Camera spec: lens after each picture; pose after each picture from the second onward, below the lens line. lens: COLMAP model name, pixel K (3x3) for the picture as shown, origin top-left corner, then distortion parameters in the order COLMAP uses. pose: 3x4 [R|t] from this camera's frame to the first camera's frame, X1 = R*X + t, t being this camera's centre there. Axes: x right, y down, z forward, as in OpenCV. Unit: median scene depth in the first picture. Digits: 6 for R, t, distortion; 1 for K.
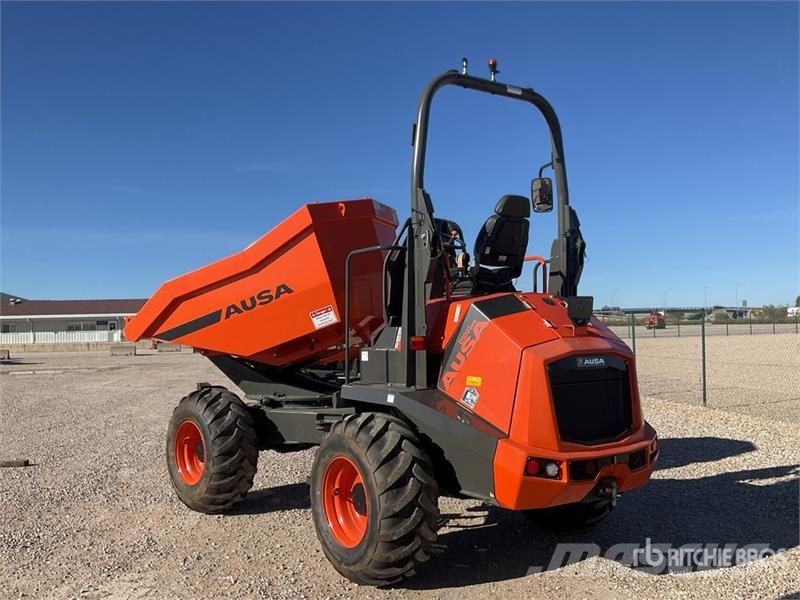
lens RADIAL K [[620.5, 0, 400.0], [0, 620.5, 300.0], [0, 0, 1]] dist [-0.001035, -0.002304]
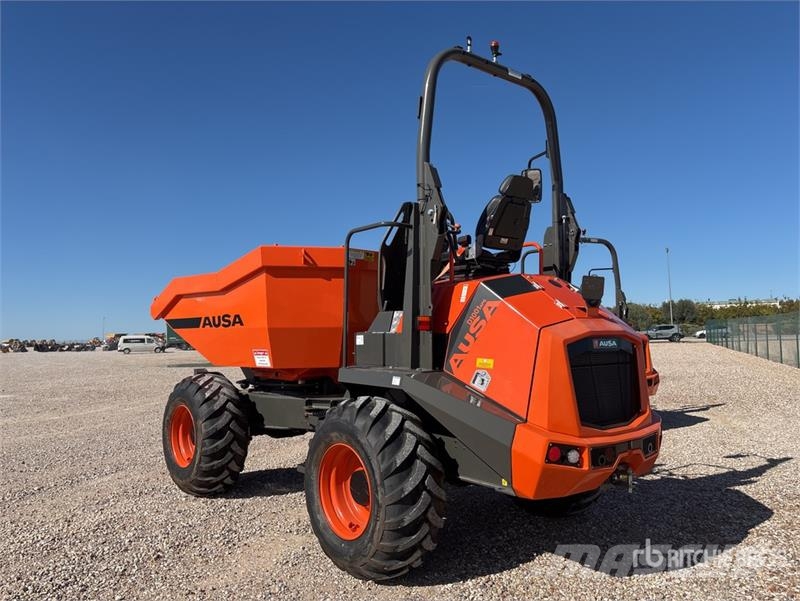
lens RADIAL K [[568.5, 0, 400.0], [0, 568.5, 300.5], [0, 0, 1]] dist [-0.030960, -0.000609]
pose [[0.999007, 0.012681, 0.042710, -0.044494], [-0.012998, 0.999890, 0.007162, 0.027869], [-0.042614, -0.007710, 0.999062, 0.126274]]
